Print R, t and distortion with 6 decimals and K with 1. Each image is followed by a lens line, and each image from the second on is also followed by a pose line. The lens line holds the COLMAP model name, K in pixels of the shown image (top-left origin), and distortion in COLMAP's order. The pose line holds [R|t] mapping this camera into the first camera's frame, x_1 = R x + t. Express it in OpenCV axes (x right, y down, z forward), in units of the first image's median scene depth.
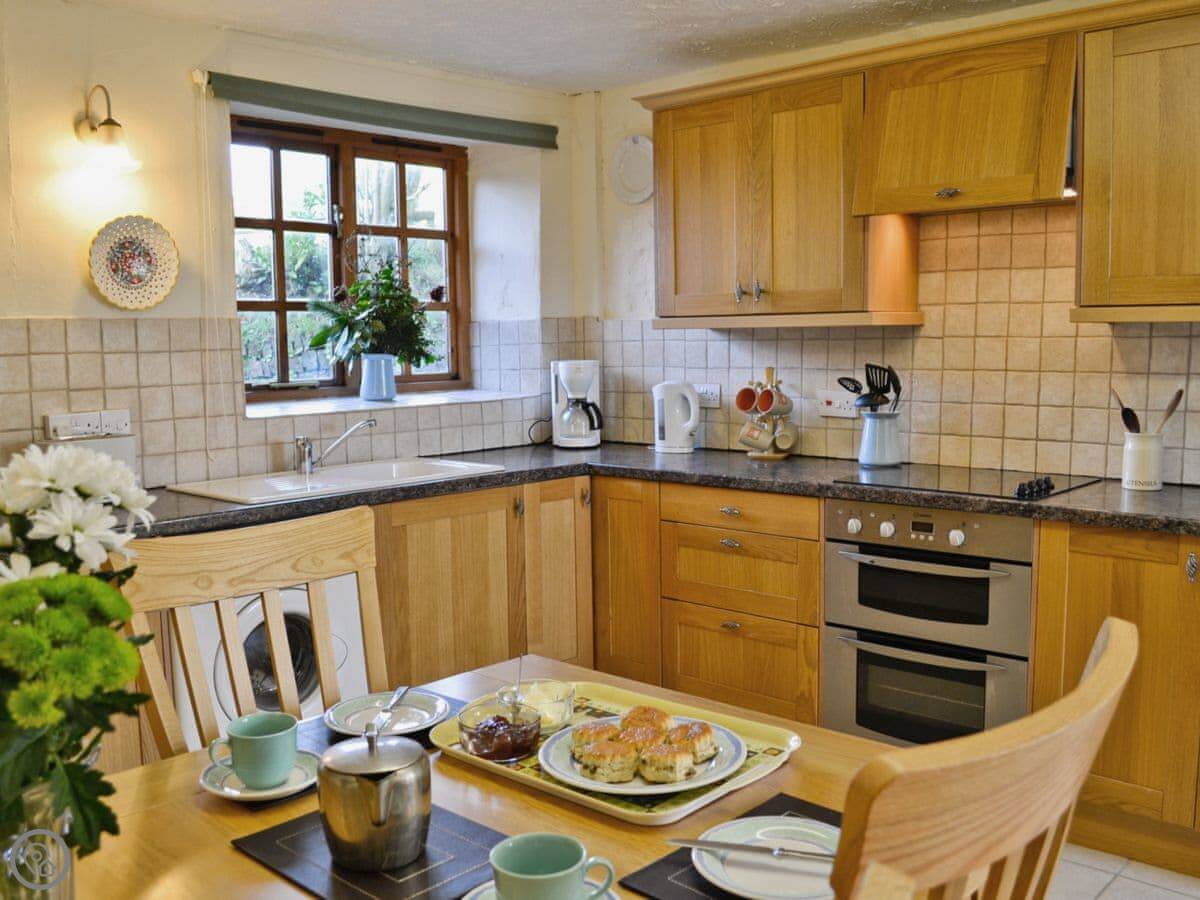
lens RADIAL K [[1089.9, 0, 623.5], [0, 1089.9, 446.3], [0, 0, 1]] dist [-0.077010, -0.002664]
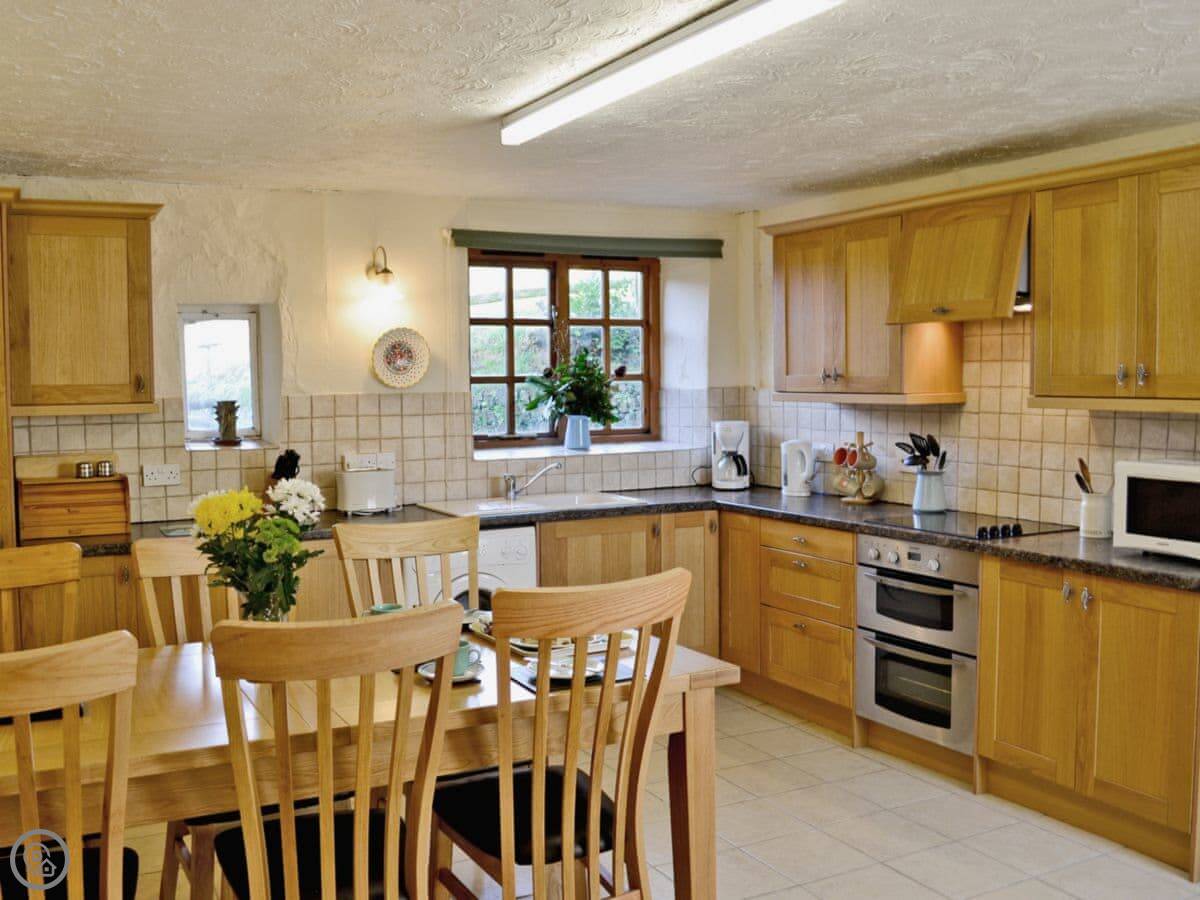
lens RADIAL K [[1122.3, 0, 600.0], [0, 1122.3, 450.0], [0, 0, 1]] dist [-0.088330, -0.002475]
pose [[0.947780, 0.027043, -0.317776, 0.285212], [-0.036926, 0.999002, -0.025119, -0.007607], [0.316780, 0.035541, 0.947833, -0.373148]]
